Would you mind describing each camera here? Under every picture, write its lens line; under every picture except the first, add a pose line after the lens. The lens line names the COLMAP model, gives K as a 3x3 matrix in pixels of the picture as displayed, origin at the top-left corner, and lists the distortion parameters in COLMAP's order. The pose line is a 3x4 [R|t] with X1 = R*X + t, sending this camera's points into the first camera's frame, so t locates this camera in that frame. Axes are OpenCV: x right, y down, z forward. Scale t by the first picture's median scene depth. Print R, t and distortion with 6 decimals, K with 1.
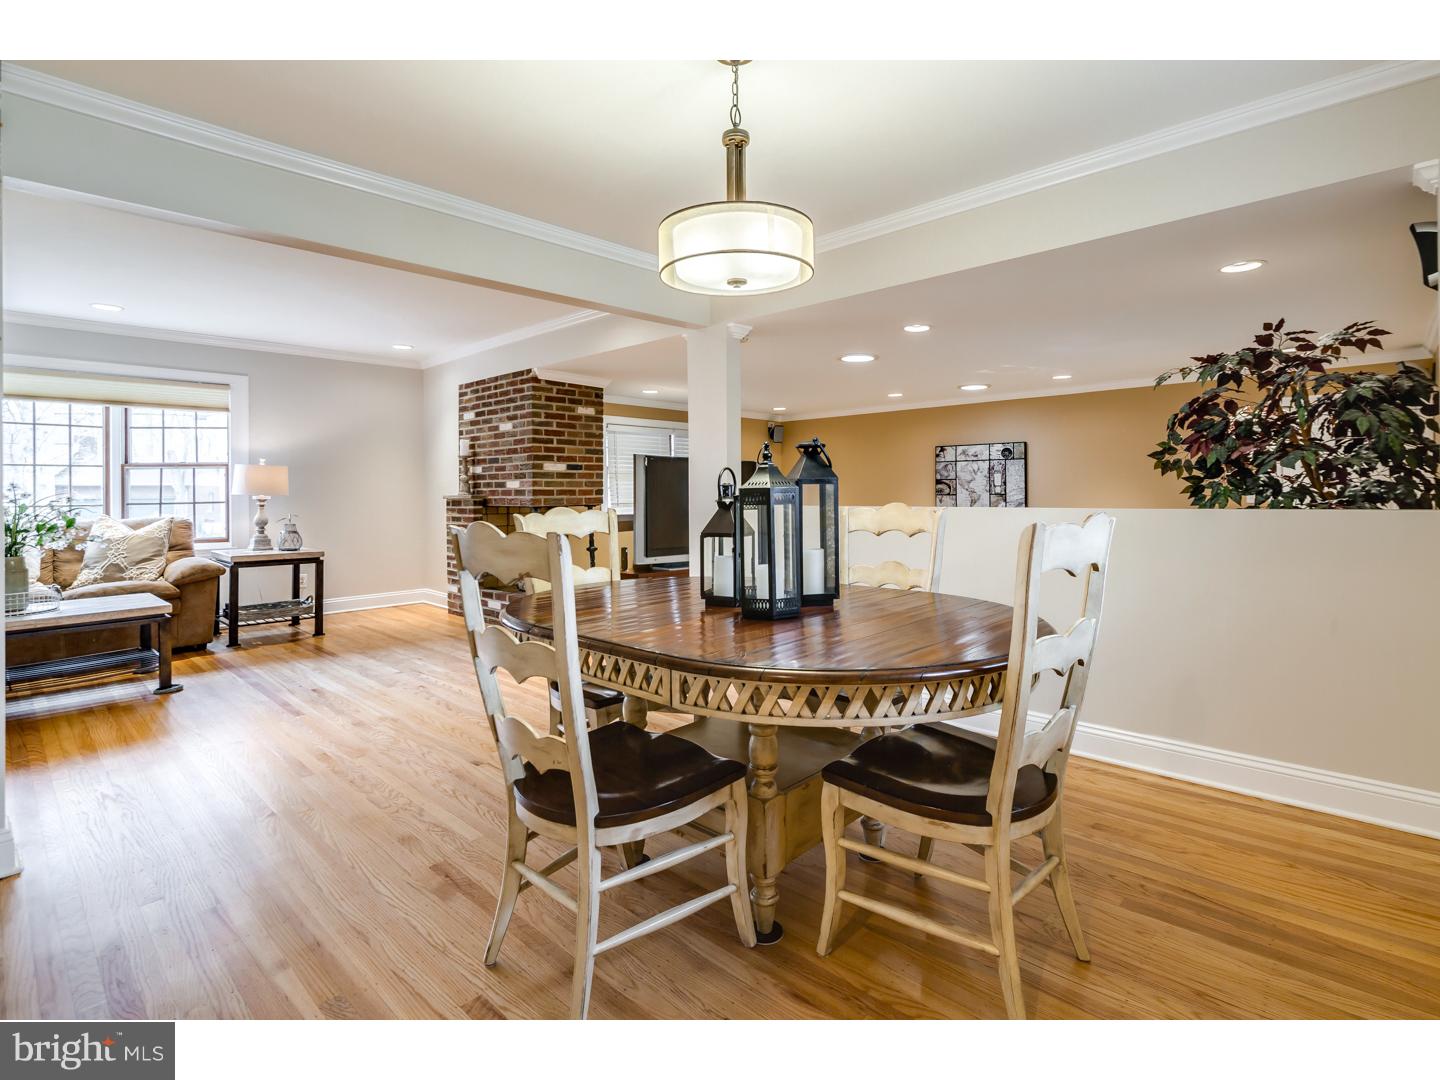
lens RADIAL K [[699.3, 0, 740.8], [0, 699.3, 486.3], [0, 0, 1]] dist [0.001012, 0.000061]
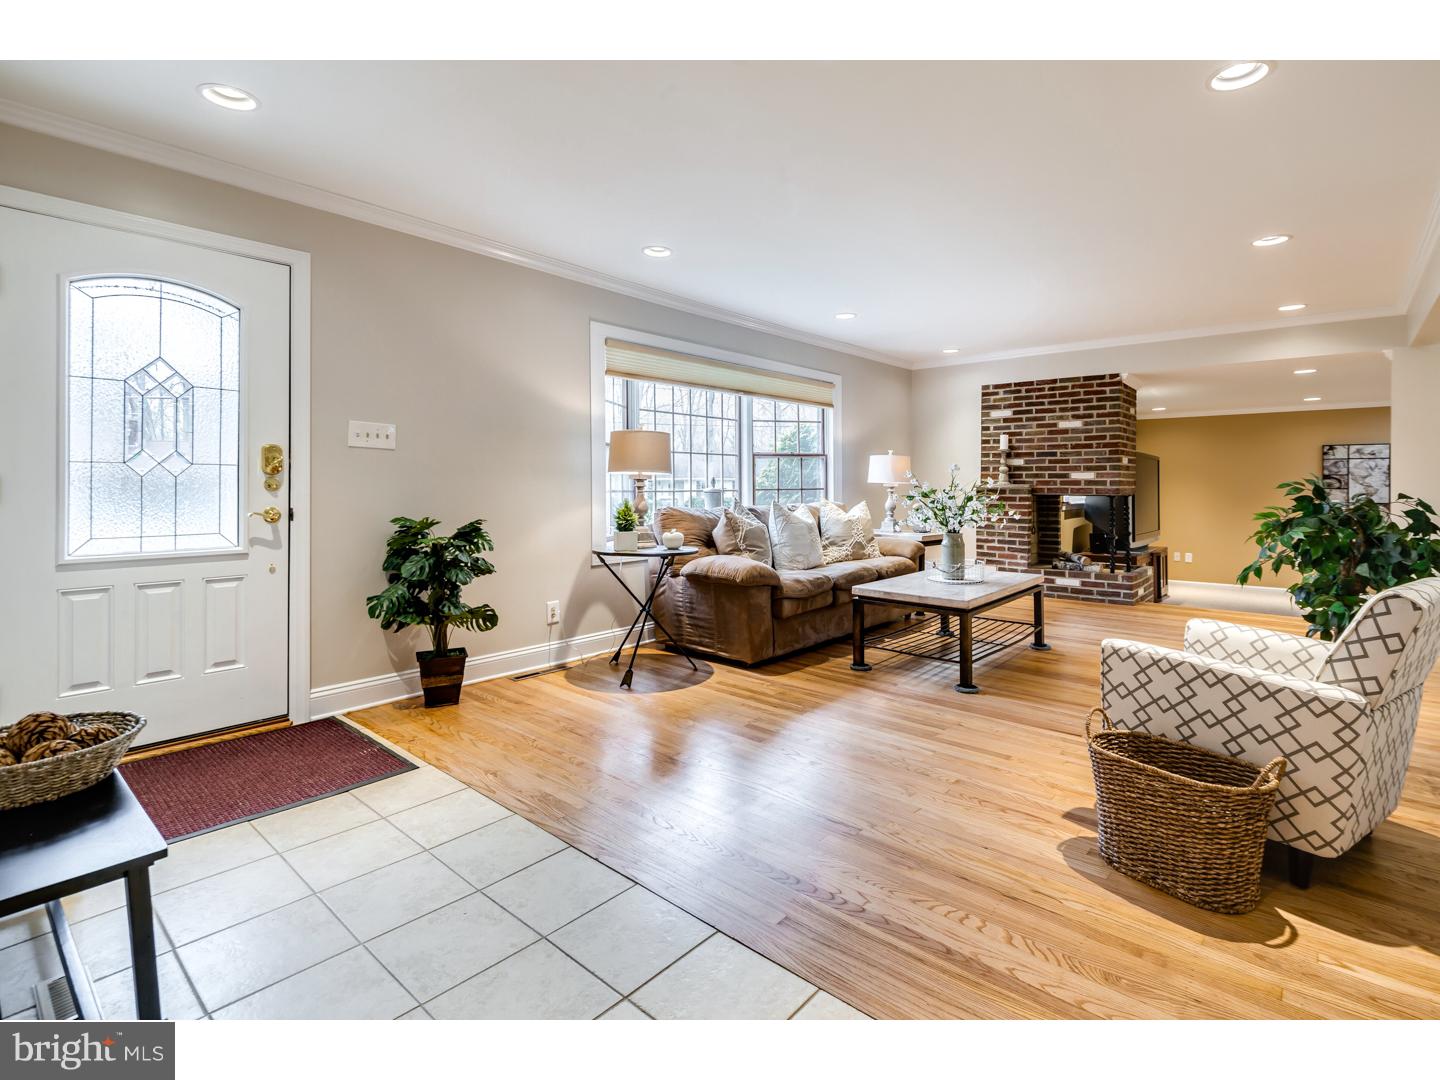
lens RADIAL K [[699.3, 0, 740.8], [0, 699.3, 486.3], [0, 0, 1]] dist [0.001012, 0.000061]
pose [[0.998799, 0.008890, 0.048176, -0.872188], [-0.009293, 0.999924, 0.008161, 0.010087], [-0.048100, -0.008599, 0.998805, -0.095368]]
